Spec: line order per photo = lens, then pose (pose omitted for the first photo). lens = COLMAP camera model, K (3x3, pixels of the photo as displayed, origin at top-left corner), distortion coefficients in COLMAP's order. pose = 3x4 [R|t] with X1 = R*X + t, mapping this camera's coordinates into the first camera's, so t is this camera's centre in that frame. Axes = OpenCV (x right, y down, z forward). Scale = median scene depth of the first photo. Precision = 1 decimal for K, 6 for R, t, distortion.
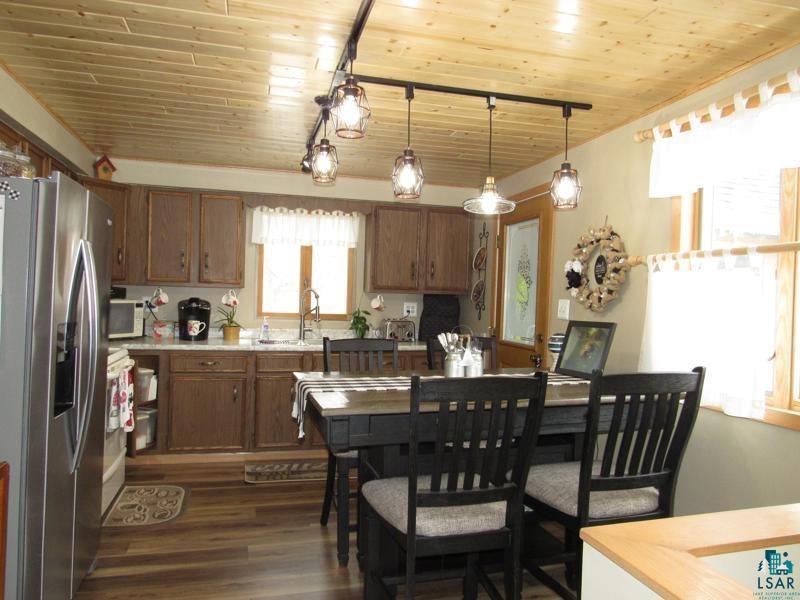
lens RADIAL K [[576.1, 0, 400.0], [0, 576.1, 300.0], [0, 0, 1]] dist [-0.022577, 0.002060]
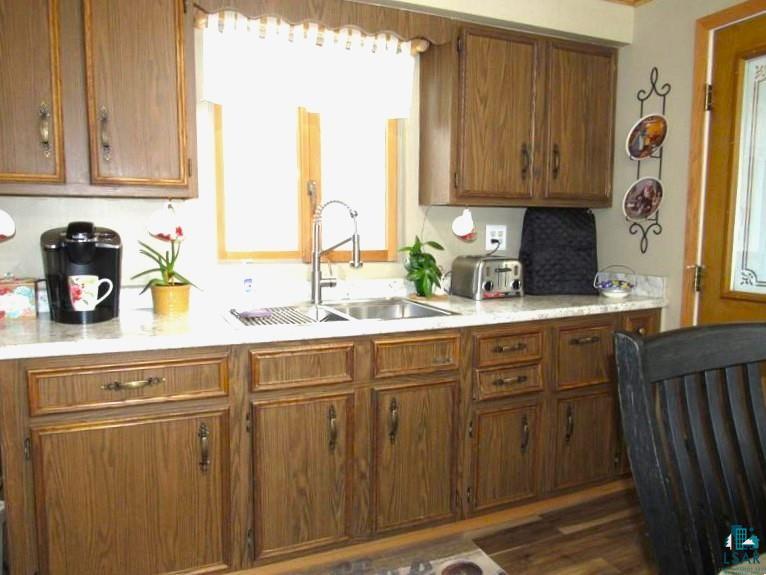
lens RADIAL K [[583.7, 0, 383.0], [0, 583.7, 287.5], [0, 0, 1]] dist [-0.012833, -0.006358]
pose [[0.987910, -0.041318, 0.149424, -0.199543], [0.027835, 0.995441, 0.091222, 0.011264], [-0.152512, -0.085960, 0.984556, 0.528387]]
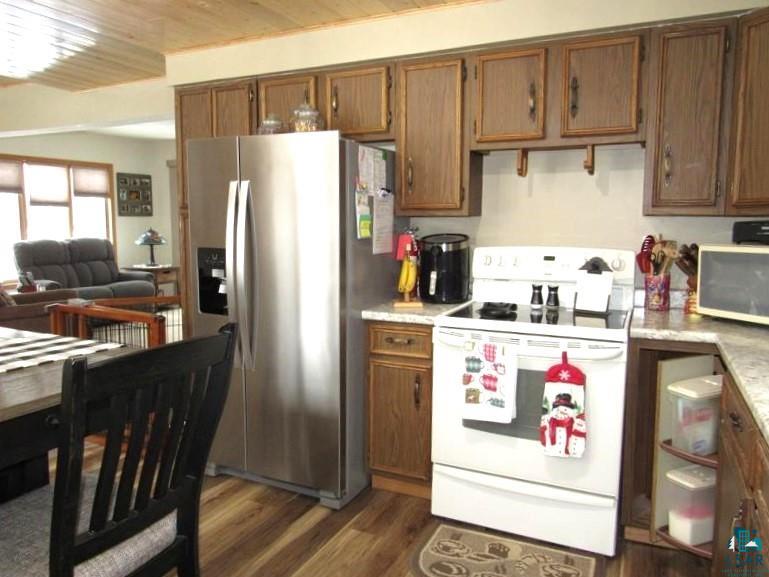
lens RADIAL K [[599.0, 0, 384.5], [0, 599.0, 288.5], [0, 0, 1]] dist [-0.013616, -0.004054]
pose [[-0.659748, 0.051180, -0.749742, 0.090935], [-0.025806, 0.995547, 0.090668, -0.002397], [0.751043, 0.079166, -0.655490, 0.985523]]
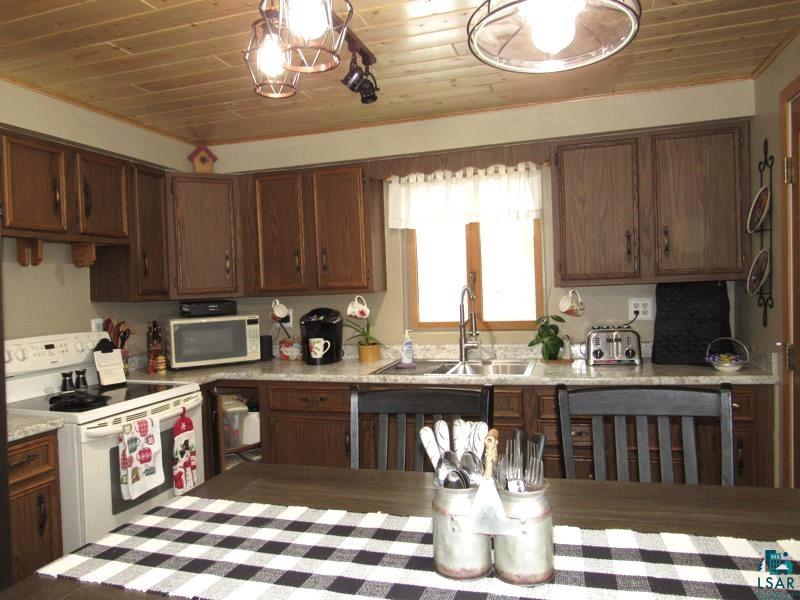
lens RADIAL K [[576.1, 0, 400.0], [0, 576.1, 300.0], [0, 0, 1]] dist [-0.022577, 0.002060]
pose [[0.842078, -0.047082, -0.537296, 0.147817], [0.058363, 0.998287, 0.003991, -0.011742], [0.536188, -0.034719, 0.843384, 0.403998]]
